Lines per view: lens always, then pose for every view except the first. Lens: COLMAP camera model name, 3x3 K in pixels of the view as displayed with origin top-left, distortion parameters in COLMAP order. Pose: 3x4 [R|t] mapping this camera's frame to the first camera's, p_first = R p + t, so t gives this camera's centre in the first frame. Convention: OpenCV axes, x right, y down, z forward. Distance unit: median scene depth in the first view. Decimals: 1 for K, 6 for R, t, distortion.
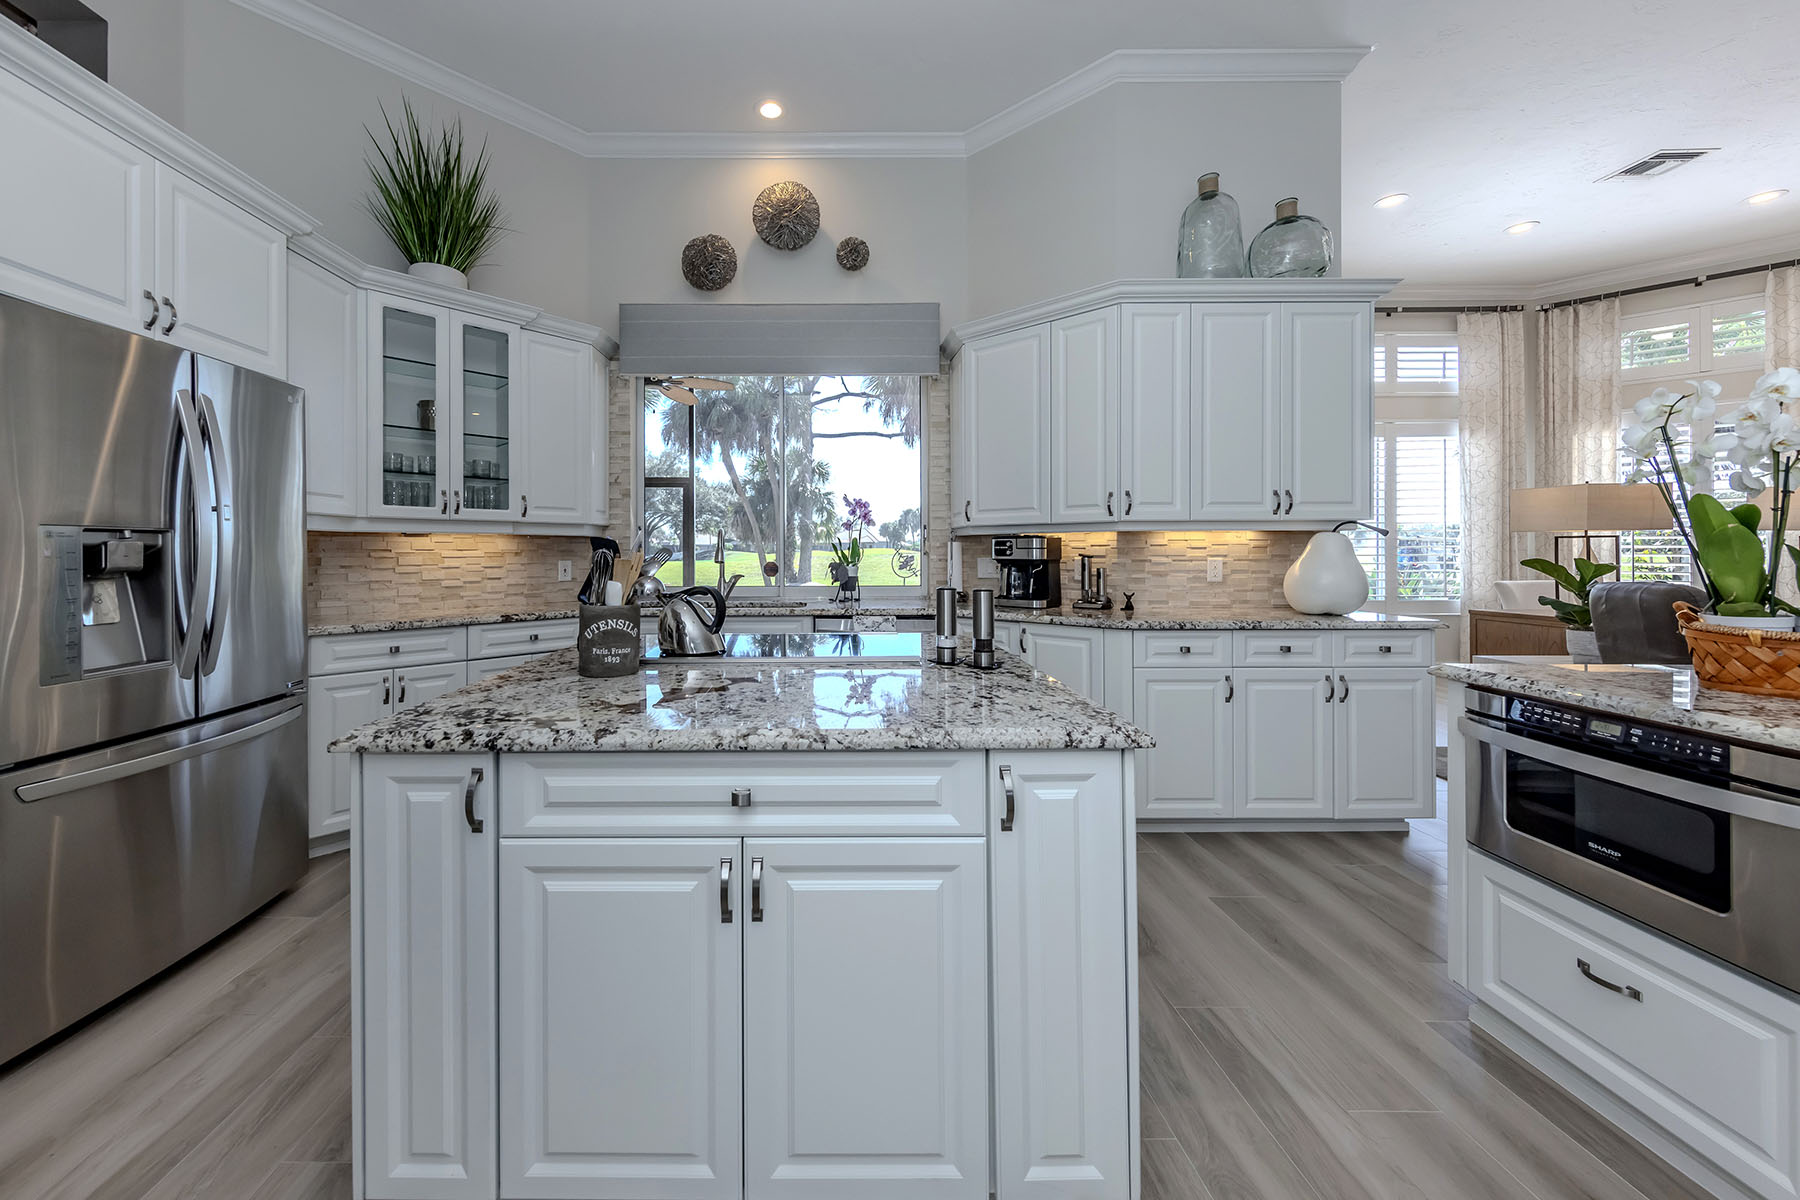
lens RADIAL K [[670.6, 0, 821.8], [0, 670.6, 550.3], [0, 0, 1]] dist [0.000082, -0.000080]
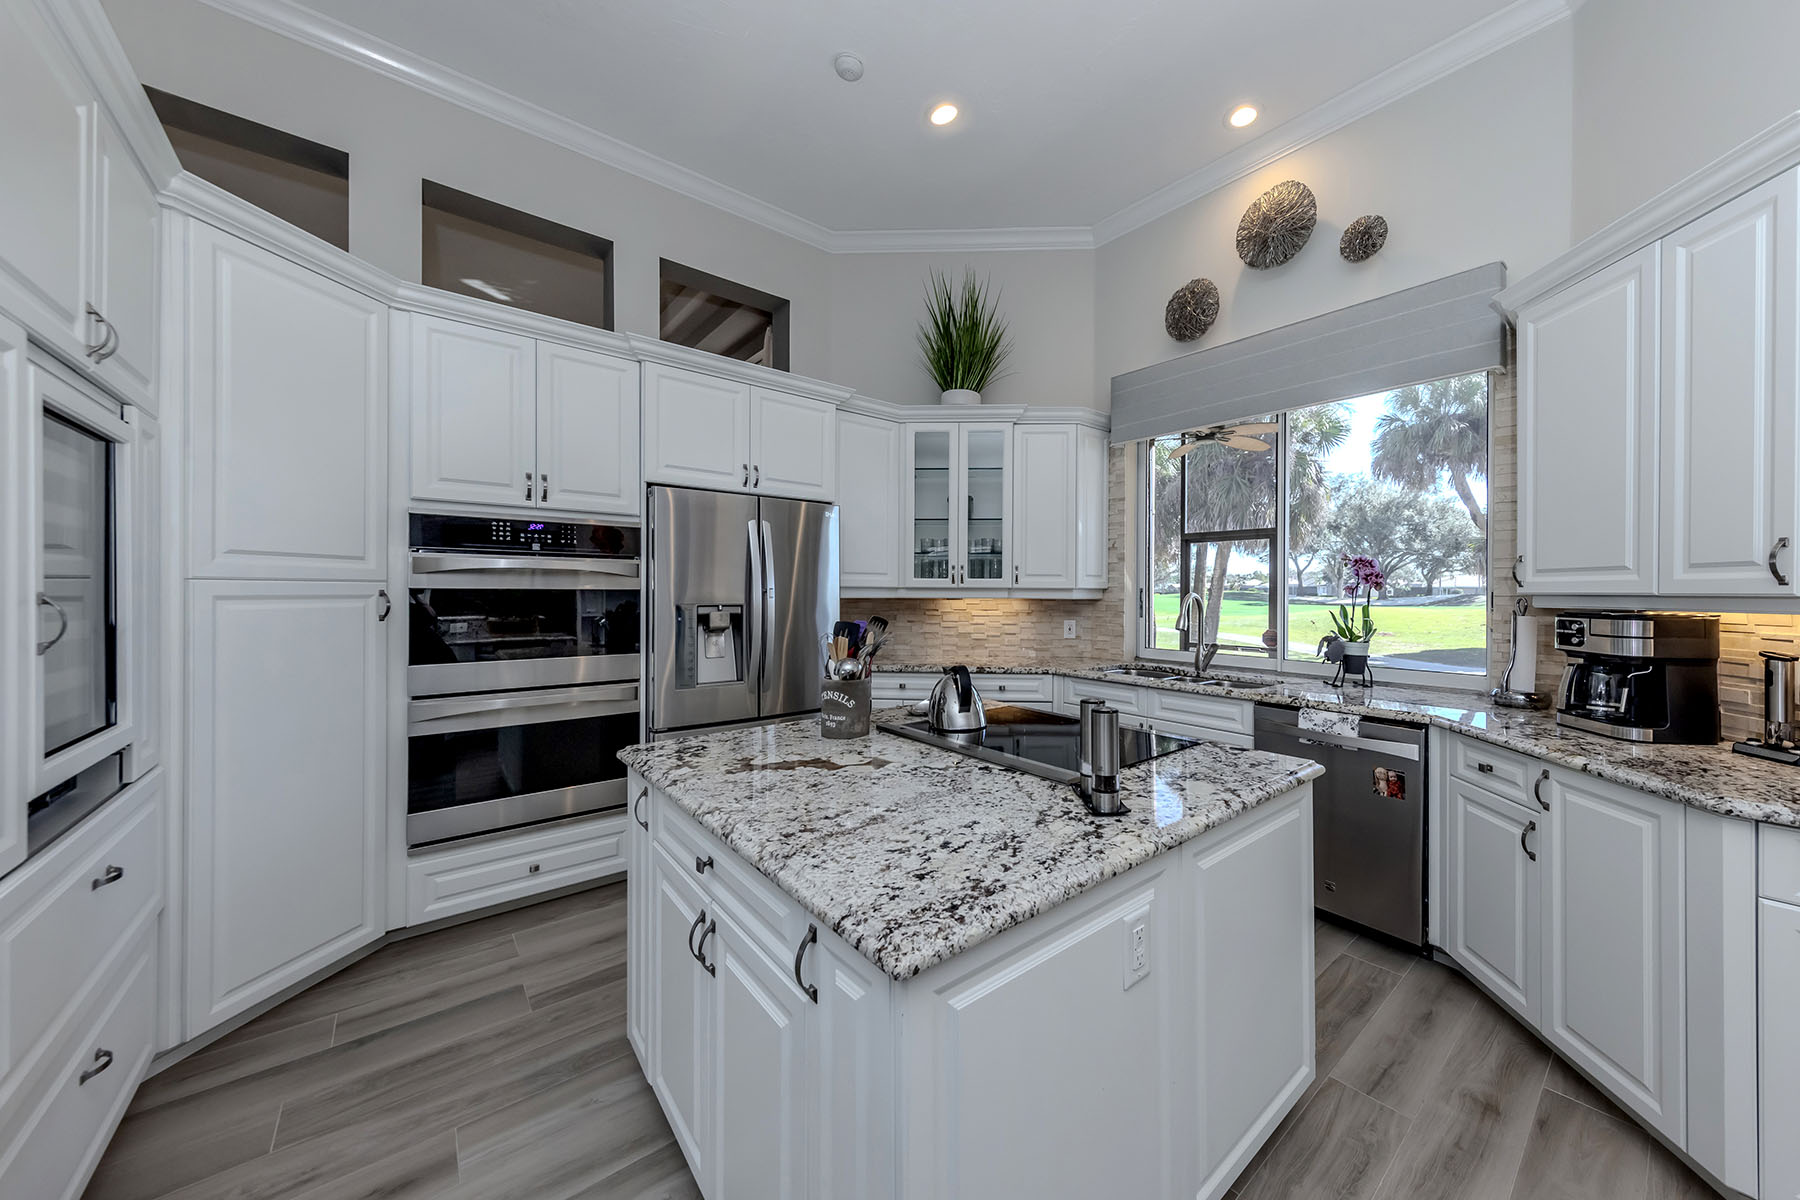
lens RADIAL K [[640.2, 0, 977.7], [0, 640.2, 595.1], [0, 0, 1]] dist [0.001318, -0.000210]
pose [[0.663025, 0.011541, -0.748509, 0.356317], [-0.006448, 0.999932, 0.009706, -0.041152], [0.748570, -0.001608, 0.663054, 0.205258]]
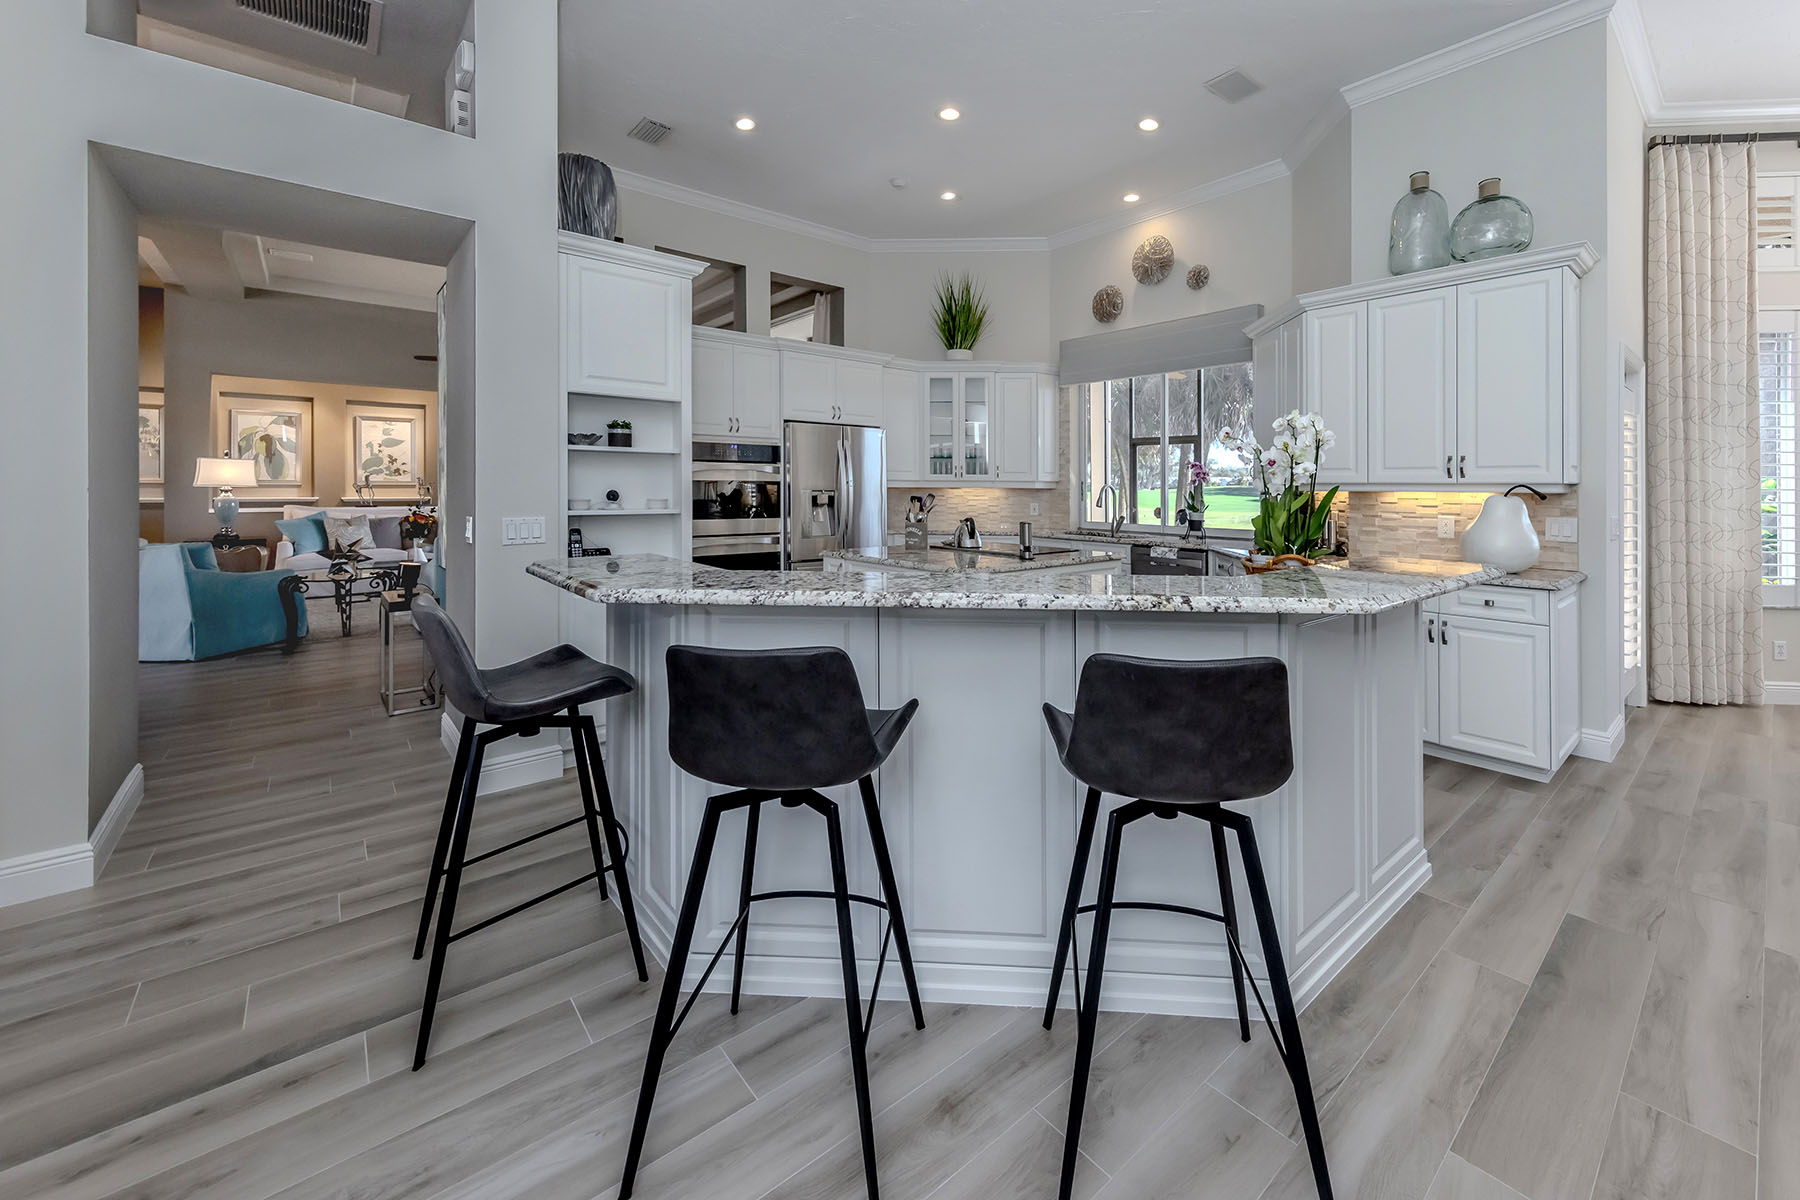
lens RADIAL K [[715.3, 0, 933.5], [0, 715.3, 498.8], [0, 0, 1]] dist [-0.000062, 0.000447]
pose [[0.643934, 0.020214, -0.764814, 0.921793], [-0.007678, 0.999771, 0.019959, -0.032372], [0.765043, -0.006980, 0.643942, -0.365521]]
